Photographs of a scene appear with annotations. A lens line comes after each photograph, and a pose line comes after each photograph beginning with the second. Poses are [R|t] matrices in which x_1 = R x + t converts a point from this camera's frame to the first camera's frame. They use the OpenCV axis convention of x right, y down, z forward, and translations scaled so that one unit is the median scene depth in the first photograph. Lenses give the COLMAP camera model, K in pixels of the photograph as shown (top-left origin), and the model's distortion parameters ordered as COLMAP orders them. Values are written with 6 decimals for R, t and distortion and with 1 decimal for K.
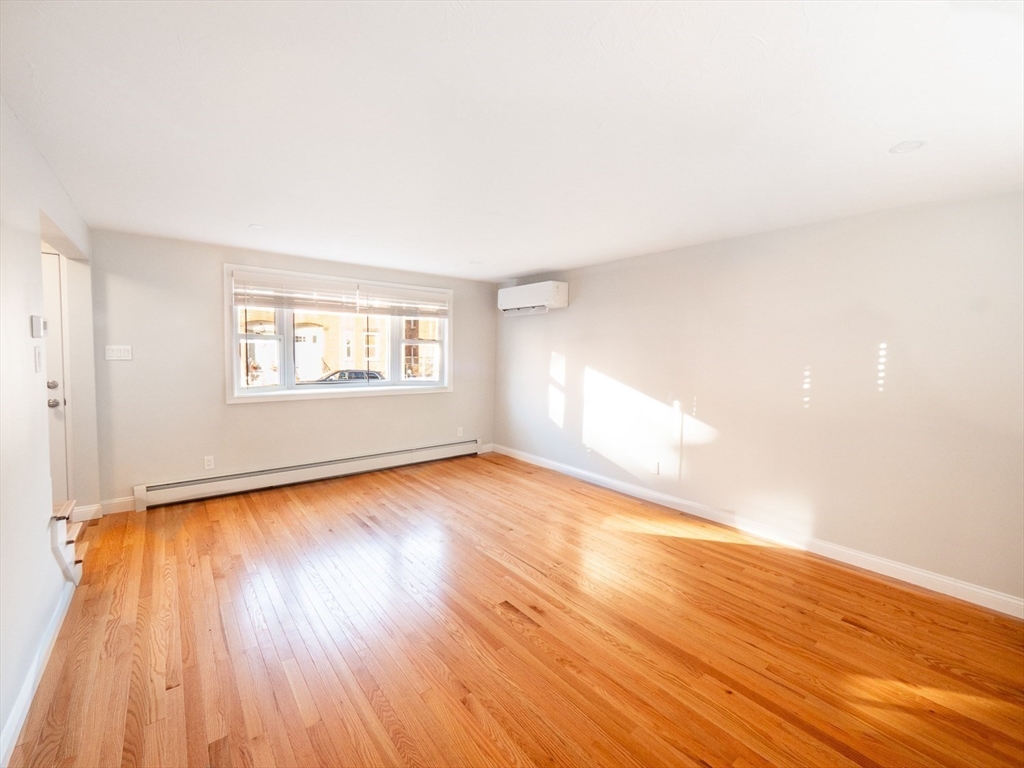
lens RADIAL K [[433.1, 0, 506.6], [0, 433.1, 376.3], [0, 0, 1]] dist [0.001327, -0.000586]
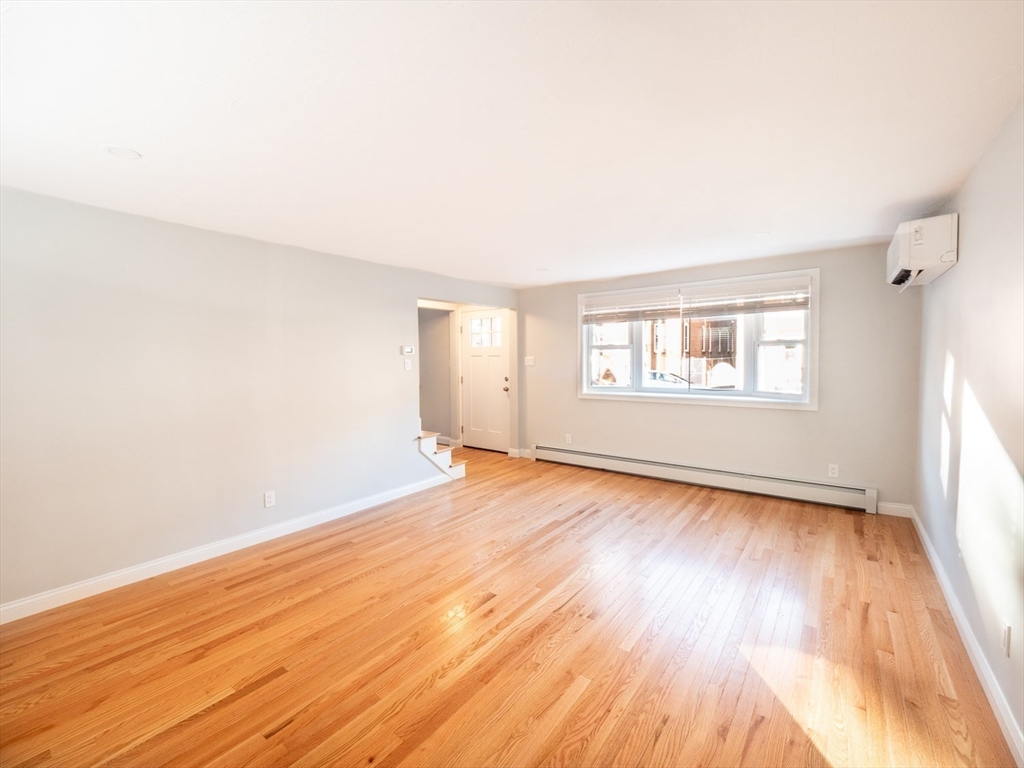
lens RADIAL K [[433.1, 0, 506.6], [0, 433.1, 376.3], [0, 0, 1]] dist [0.001327, -0.000586]
pose [[0.248135, 0.025146, -0.968399, 0.616980], [-0.040051, 0.999075, 0.015680, -0.016783], [0.967897, 0.034895, 0.248913, 0.457655]]
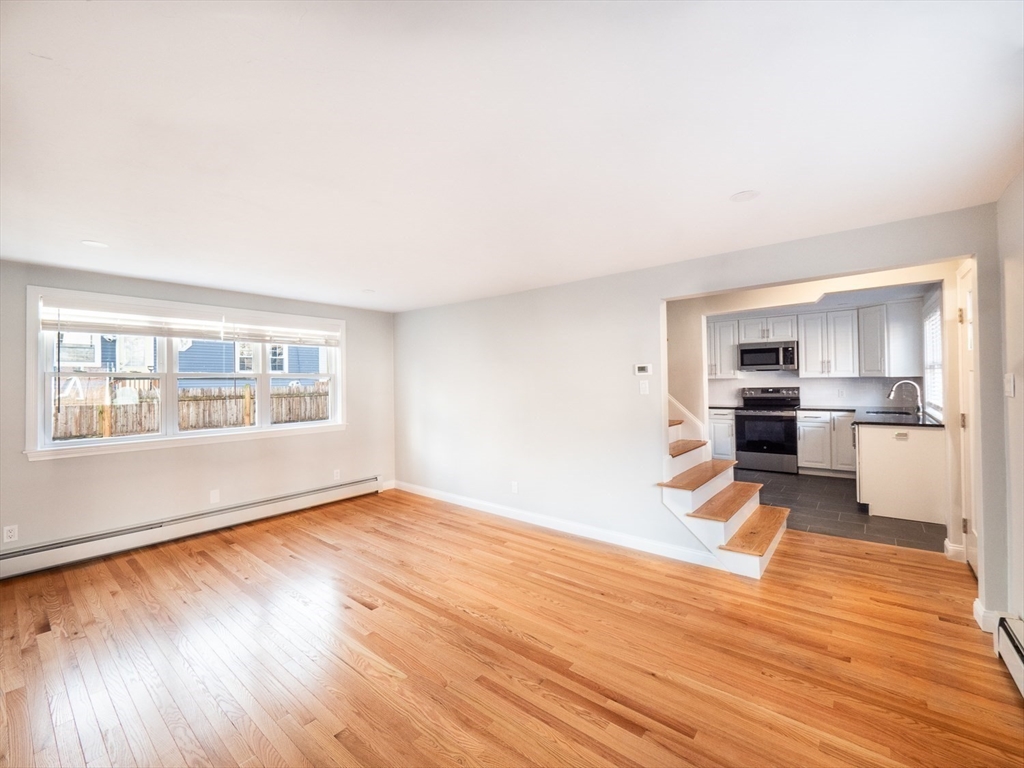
lens RADIAL K [[439.3, 0, 514.3], [0, 439.3, 378.7], [0, 0, 1]] dist [-0.001621, -0.000043]
pose [[-0.975800, -0.001483, -0.218660, -0.067539], [-0.012204, 0.998788, 0.047689, -0.076177], [0.218324, 0.049203, -0.974635, 1.308397]]
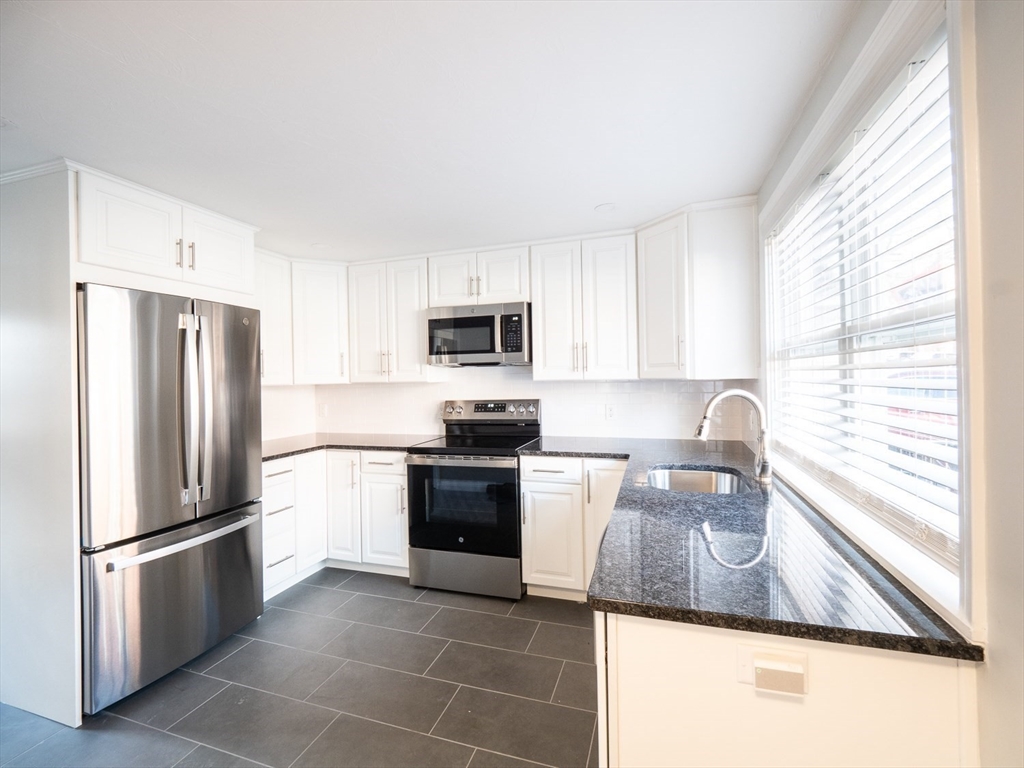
lens RADIAL K [[446.8, 0, 509.8], [0, 446.8, 377.0], [0, 0, 1]] dist [0.019109, -0.000647]
pose [[-0.840554, -0.002418, -0.541722, -1.017099], [-0.026312, 0.998992, 0.036366, -0.047901], [0.541088, 0.044821, -0.839770, 0.568207]]
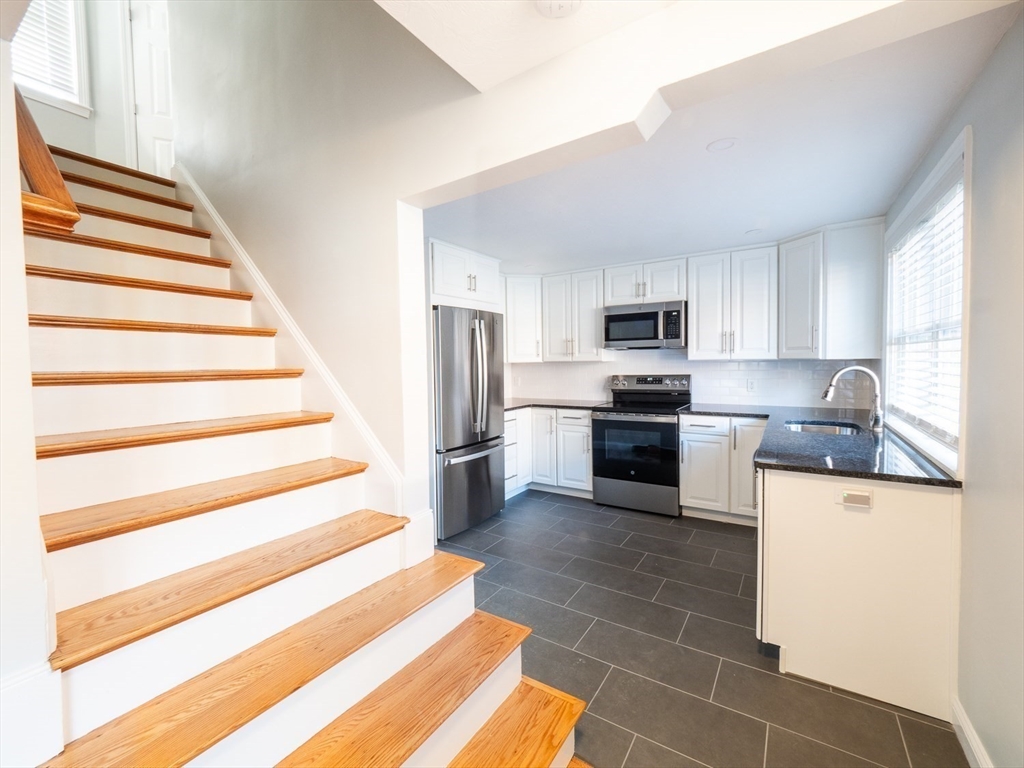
lens RADIAL K [[436.5, 0, 506.9], [0, 436.5, 377.2], [0, 0, 1]] dist [-0.001677, -0.000571]
pose [[-0.951304, 0.008975, -0.308123, -0.759766], [-0.018192, 0.996199, 0.085183, -0.053696], [0.307716, 0.086640, -0.947525, 0.770627]]
